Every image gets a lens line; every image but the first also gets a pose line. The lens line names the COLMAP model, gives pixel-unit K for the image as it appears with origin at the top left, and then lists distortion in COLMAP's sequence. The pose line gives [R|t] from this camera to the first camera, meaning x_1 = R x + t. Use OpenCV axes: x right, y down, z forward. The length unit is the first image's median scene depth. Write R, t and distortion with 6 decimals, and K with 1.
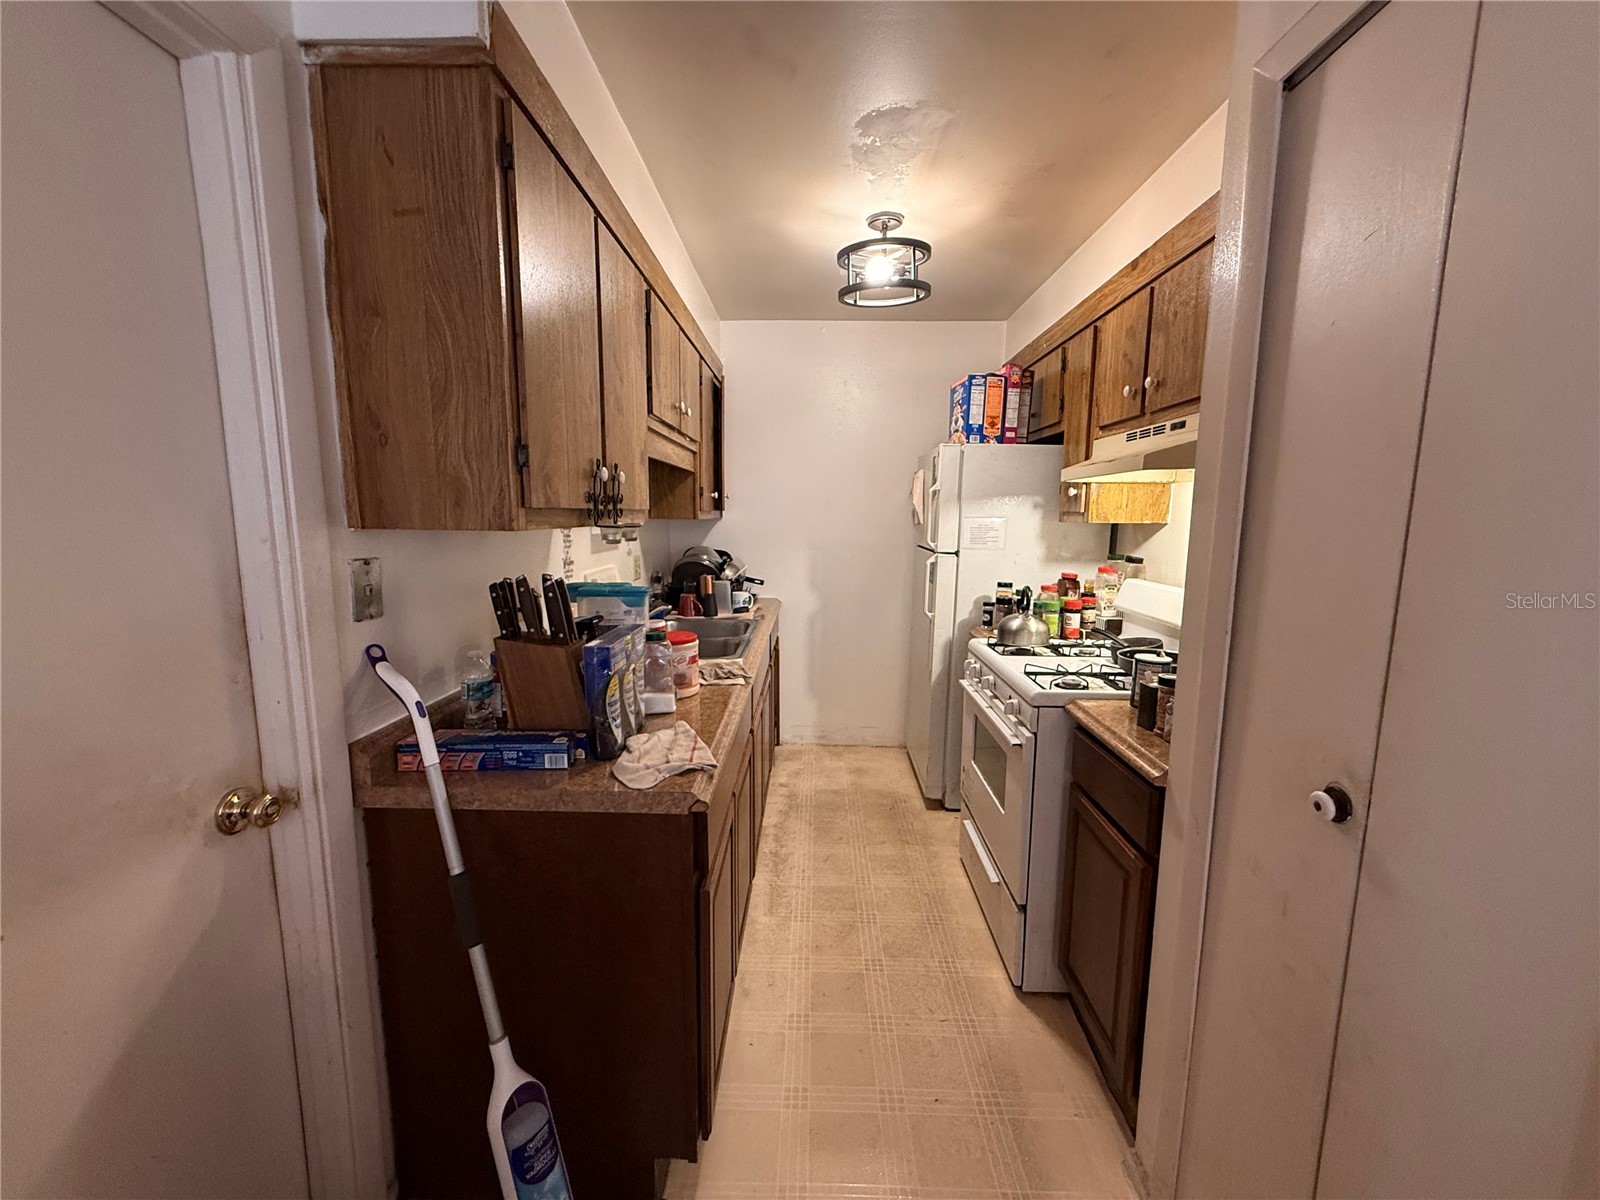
lens RADIAL K [[635.6, 0, 798.2], [0, 635.6, 602.3], [0, 0, 1]] dist [0.000652, -0.000229]
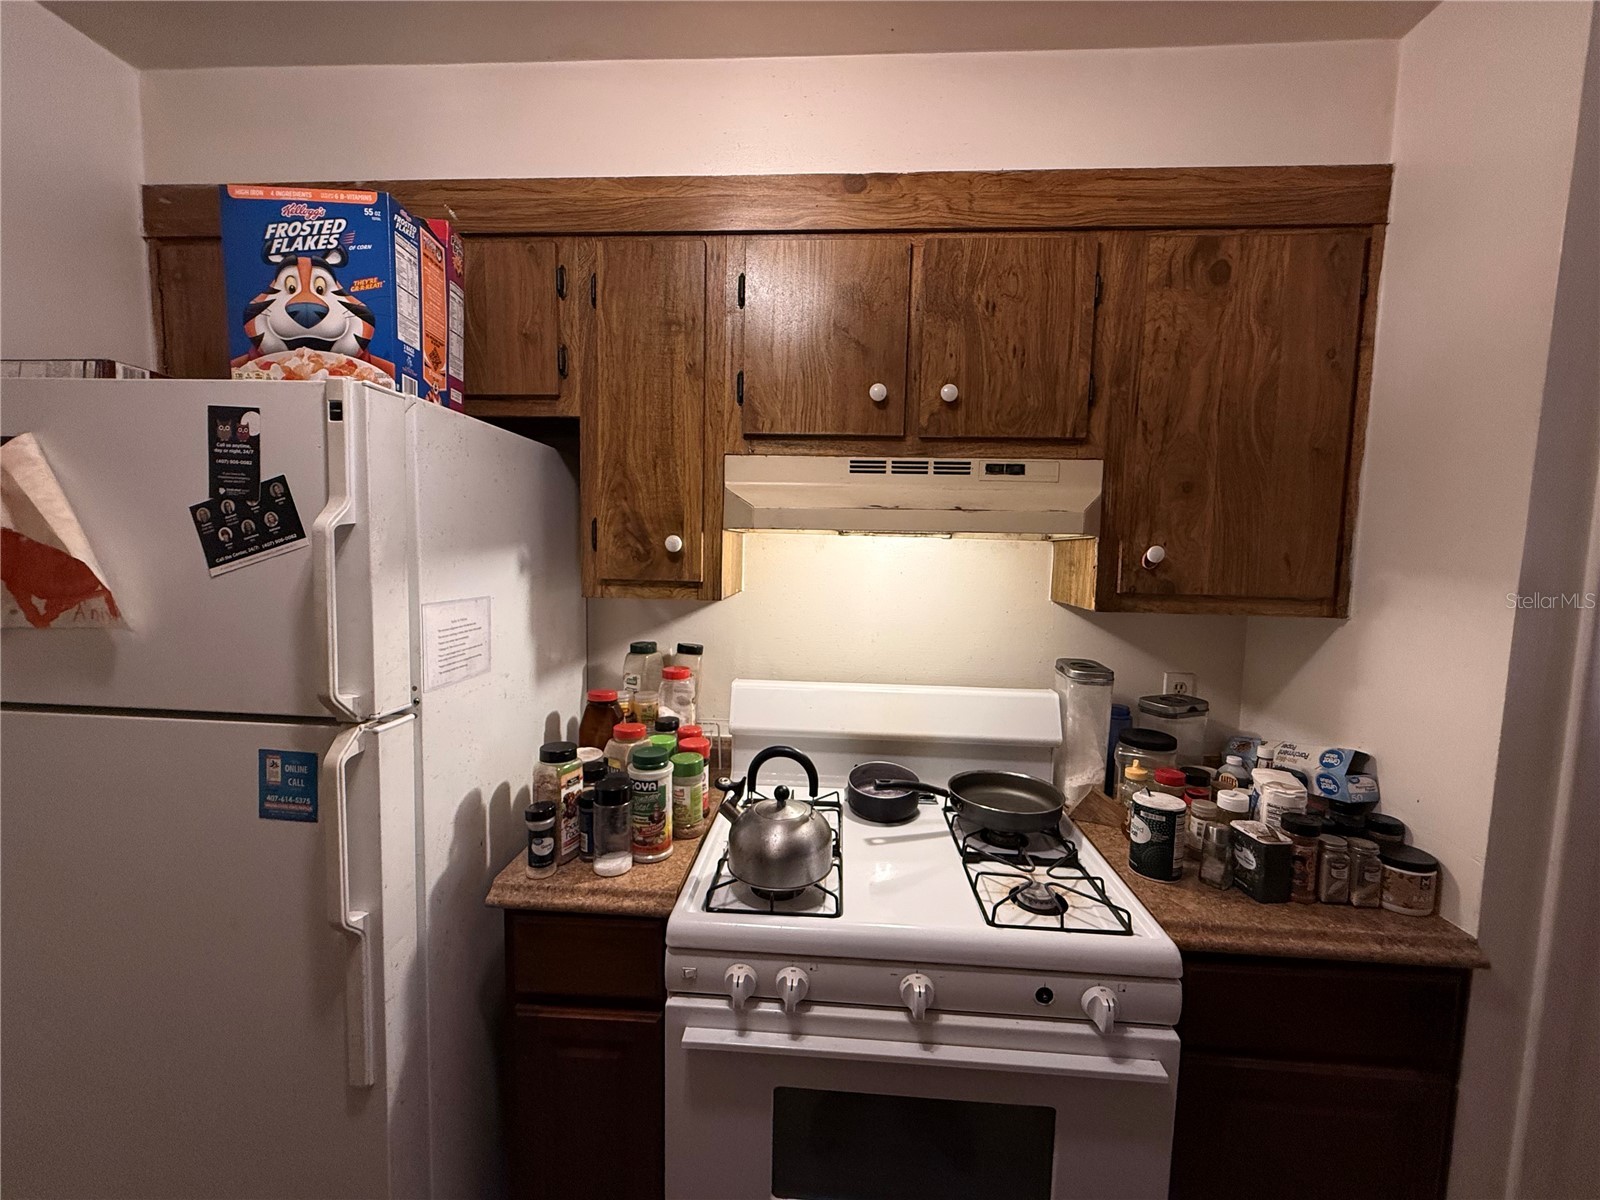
lens RADIAL K [[635.6, 0, 798.2], [0, 635.6, 602.3], [0, 0, 1]] dist [0.000652, -0.000229]
pose [[0.034869, -0.095358, 0.994832, -0.089591], [0.118881, 0.988766, 0.090610, -0.151249], [-0.992296, 0.115107, 0.045813, 0.825843]]
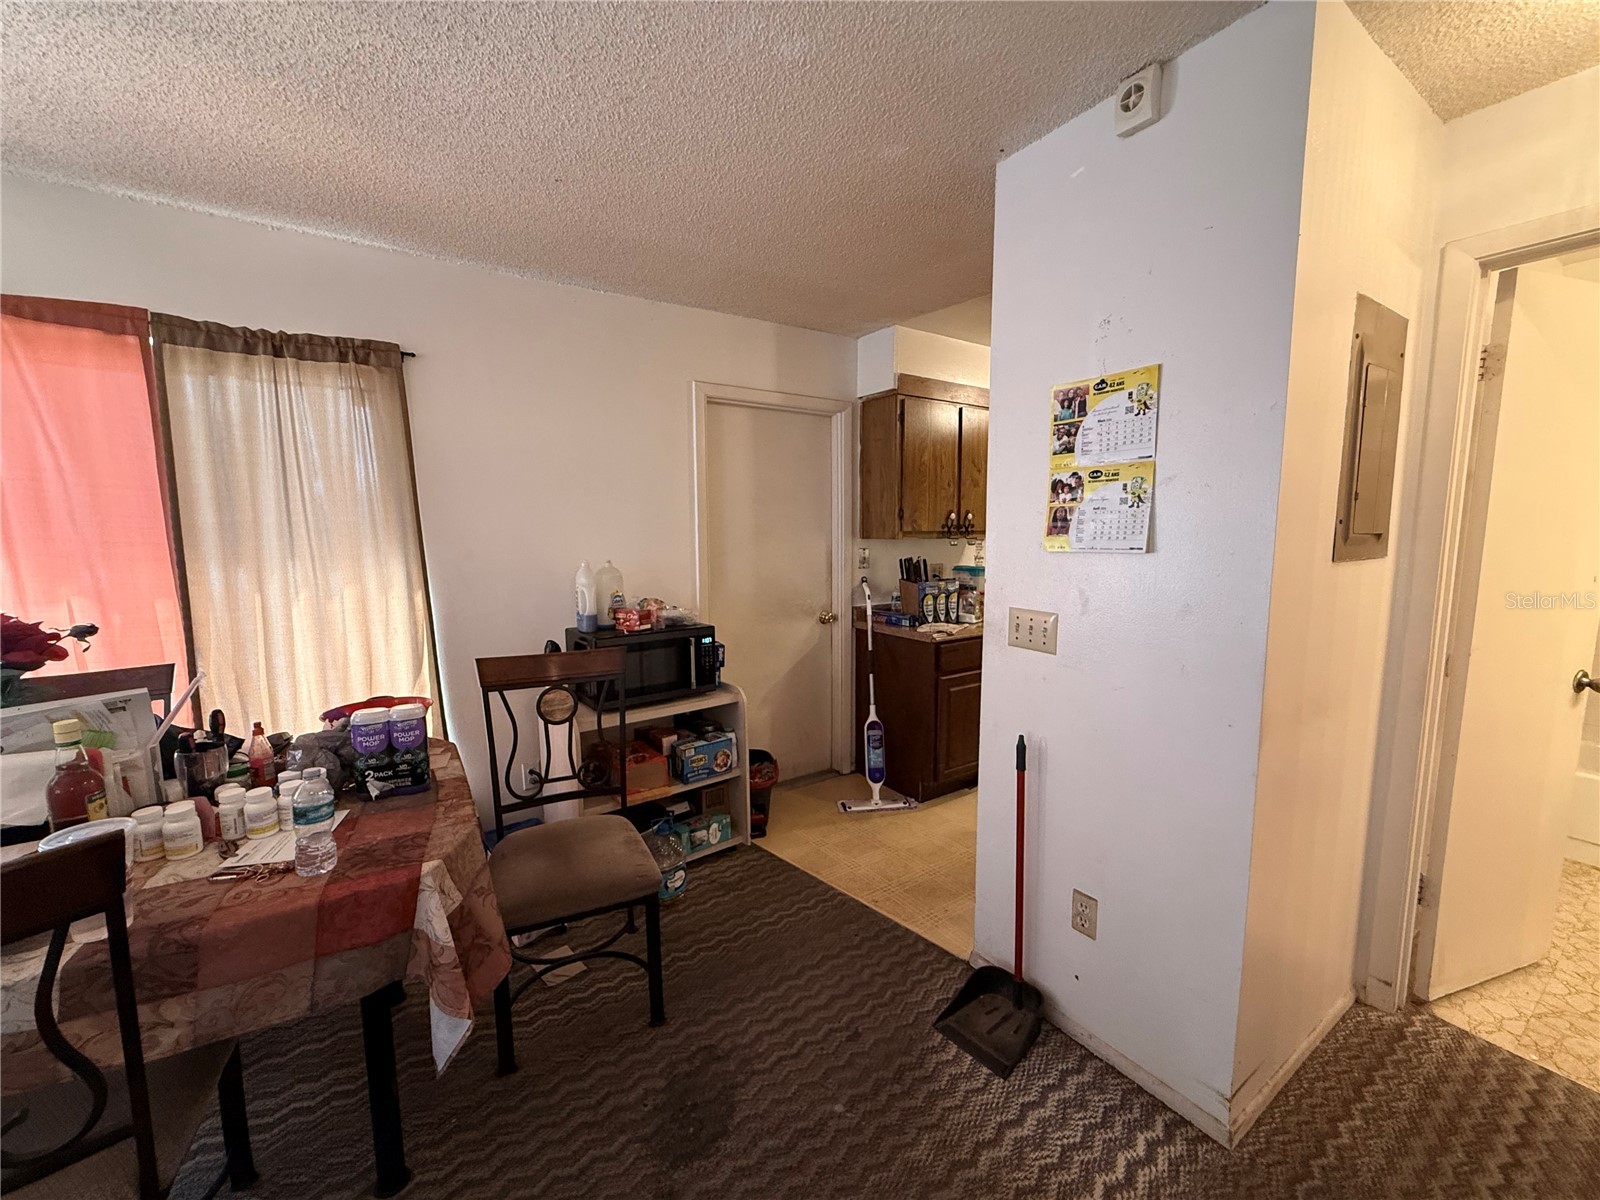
lens RADIAL K [[635.6, 0, 798.2], [0, 635.6, 602.3], [0, 0, 1]] dist [0.000652, -0.000229]
pose [[0.580037, 0.079354, -0.810716, 0.734879], [-0.101913, 0.994493, 0.024427, 0.065945], [0.808190, 0.068454, 0.584930, -0.463835]]
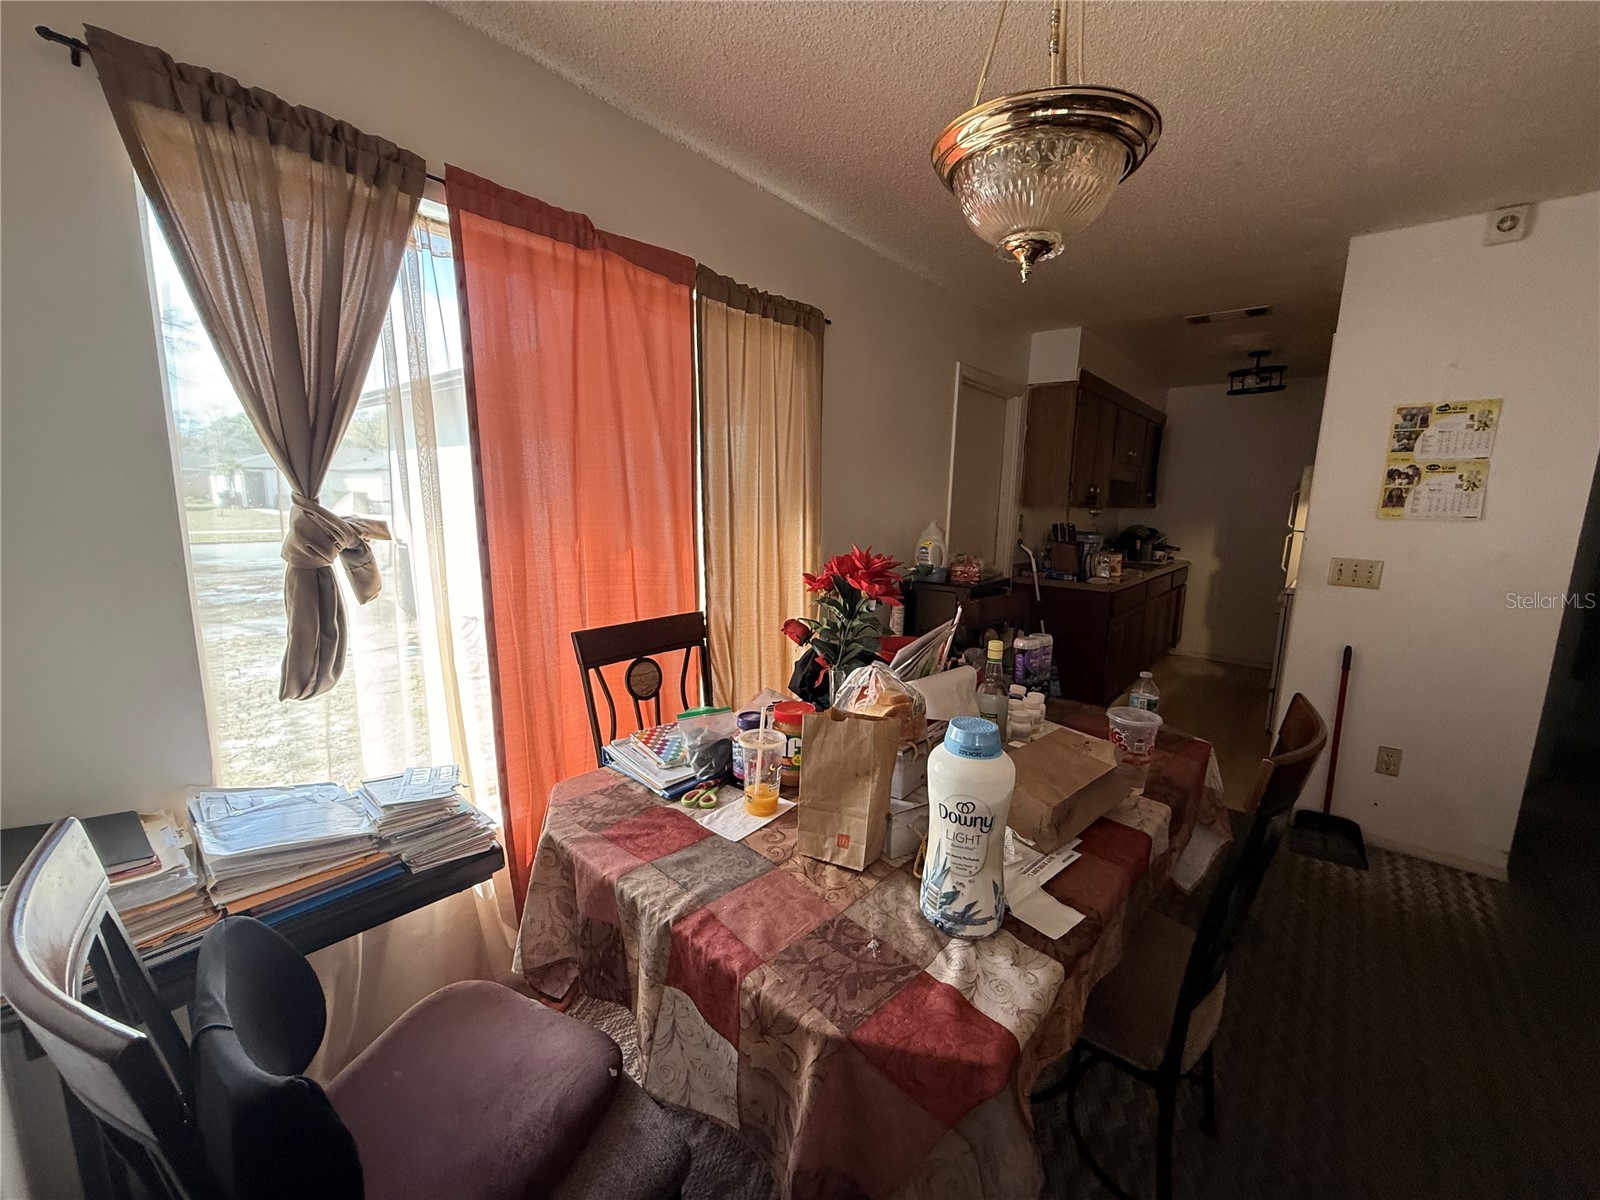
lens RADIAL K [[637.3, 0, 799.3], [0, 637.3, 602.4], [0, 0, 1]] dist [0.000293, -0.000103]
pose [[0.781590, 0.107663, -0.614431, 0.270664], [-0.101485, 0.993817, 0.045047, 0.173902], [0.615482, 0.027147, 0.787684, -1.160877]]
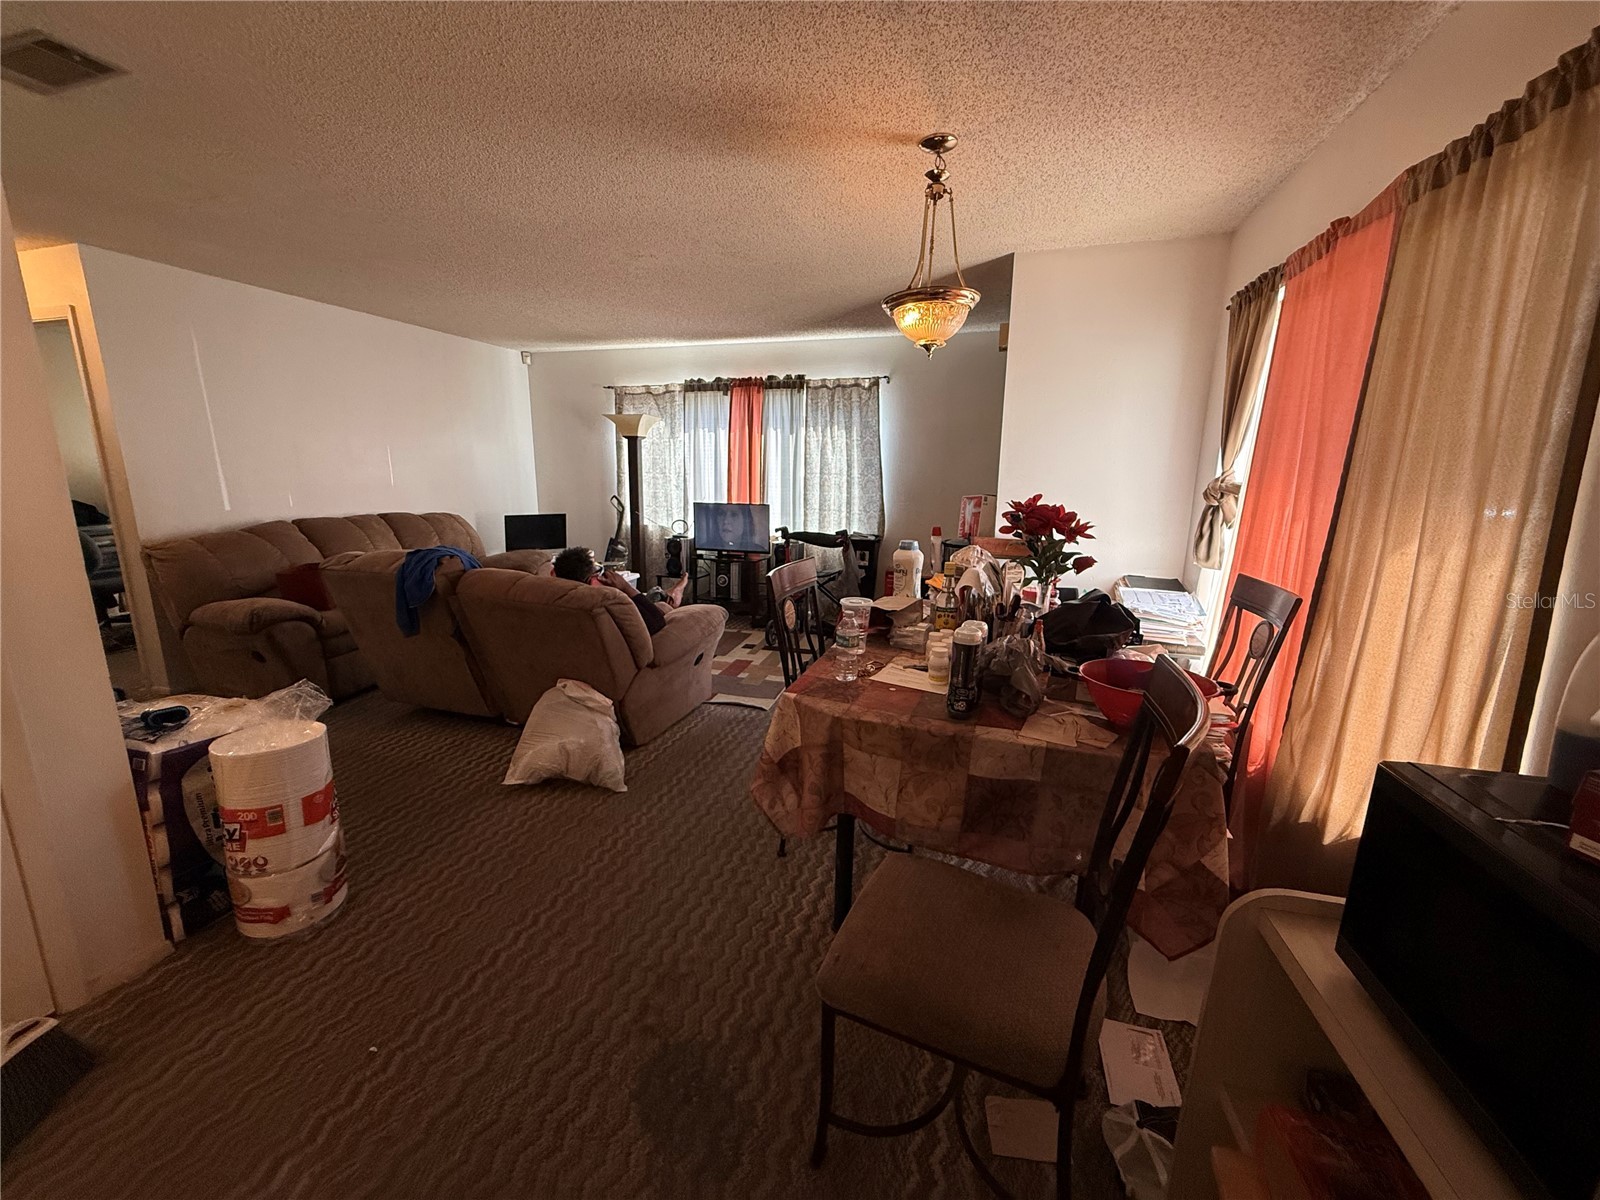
lens RADIAL K [[641.2, 0, 797.2], [0, 641.2, 594.6], [0, 0, 1]] dist [-0.000552, -0.000144]
pose [[-0.962771, -0.075114, 0.259671, 0.039083], [0.015560, 0.943626, 0.330648, -0.008380], [-0.269869, 0.322379, -0.907327, 0.156815]]
